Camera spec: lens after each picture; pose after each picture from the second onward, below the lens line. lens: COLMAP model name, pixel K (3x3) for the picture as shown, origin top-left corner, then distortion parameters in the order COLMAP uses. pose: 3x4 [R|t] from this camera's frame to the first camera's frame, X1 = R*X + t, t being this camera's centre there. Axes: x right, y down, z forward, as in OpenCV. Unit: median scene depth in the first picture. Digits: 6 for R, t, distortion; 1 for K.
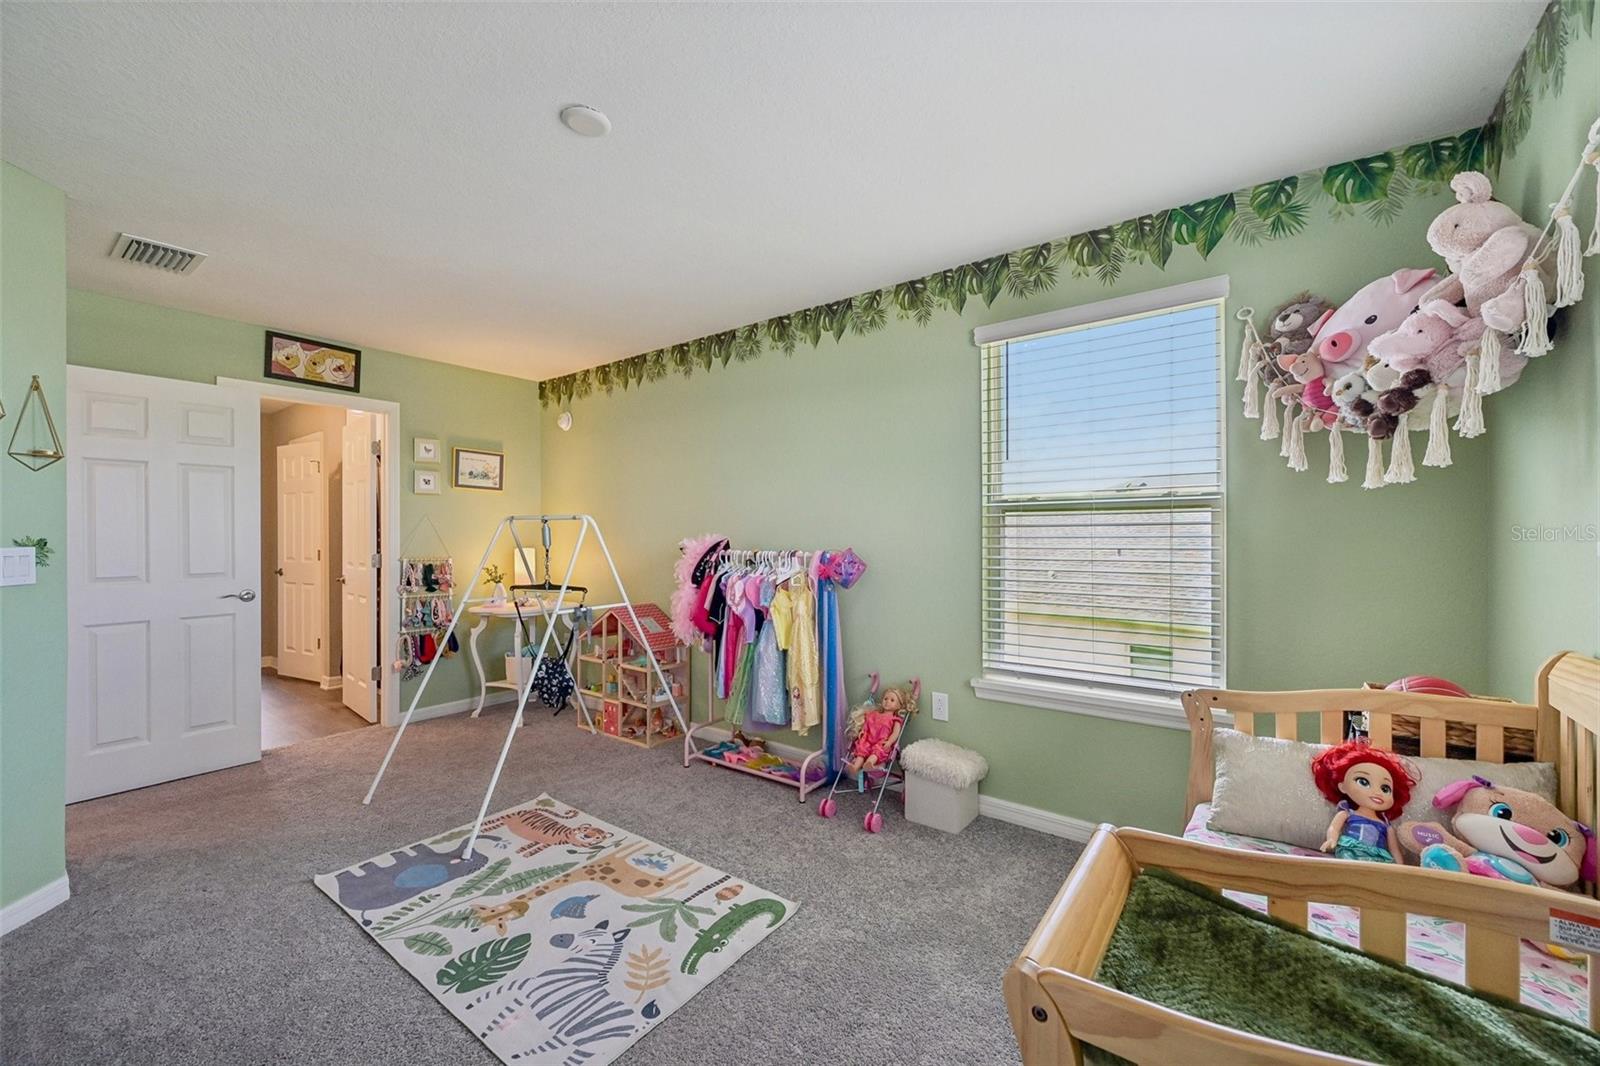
lens RADIAL K [[632.0, 0, 803.1], [0, 632.0, 535.1], [0, 0, 1]] dist [-0.003038, 0.001241]
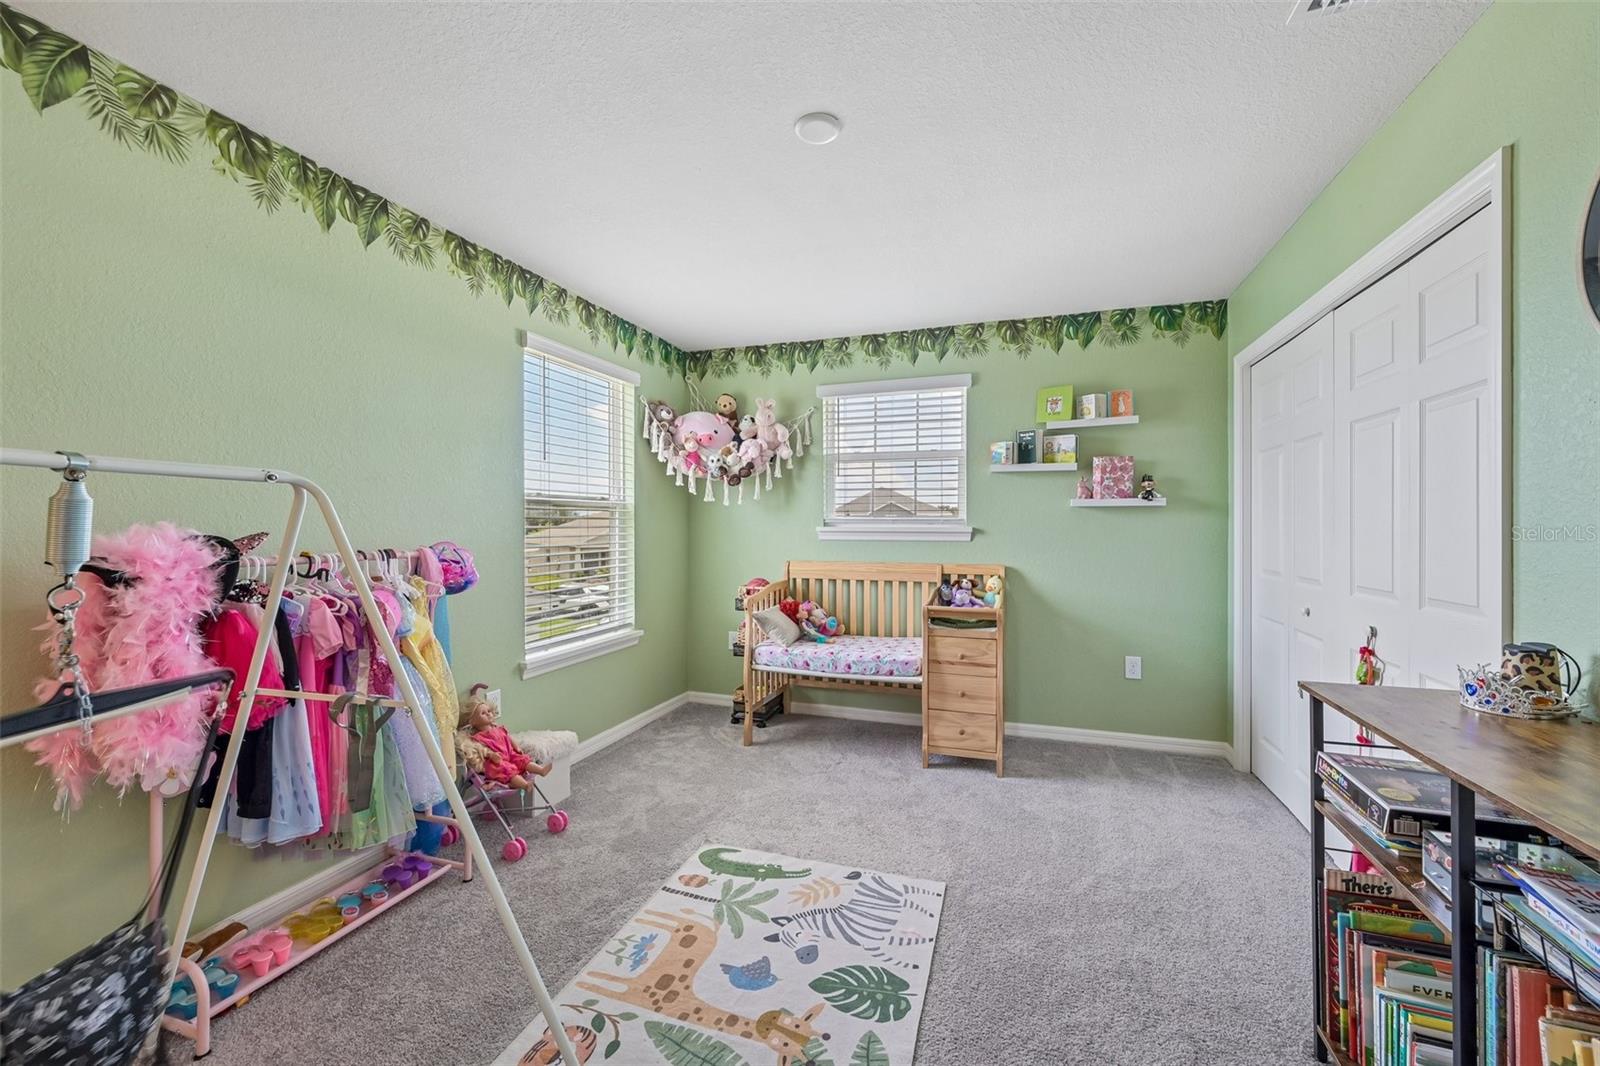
lens RADIAL K [[632.0, 0, 799.9], [0, 632.0, 522.3], [0, 0, 1]] dist [-0.003038, 0.001241]
pose [[-0.301349, 0.007960, 0.953481, -1.221713], [0.004853, 0.999965, -0.006815, 0.005257], [-0.953501, 0.002573, -0.301377, 1.235170]]
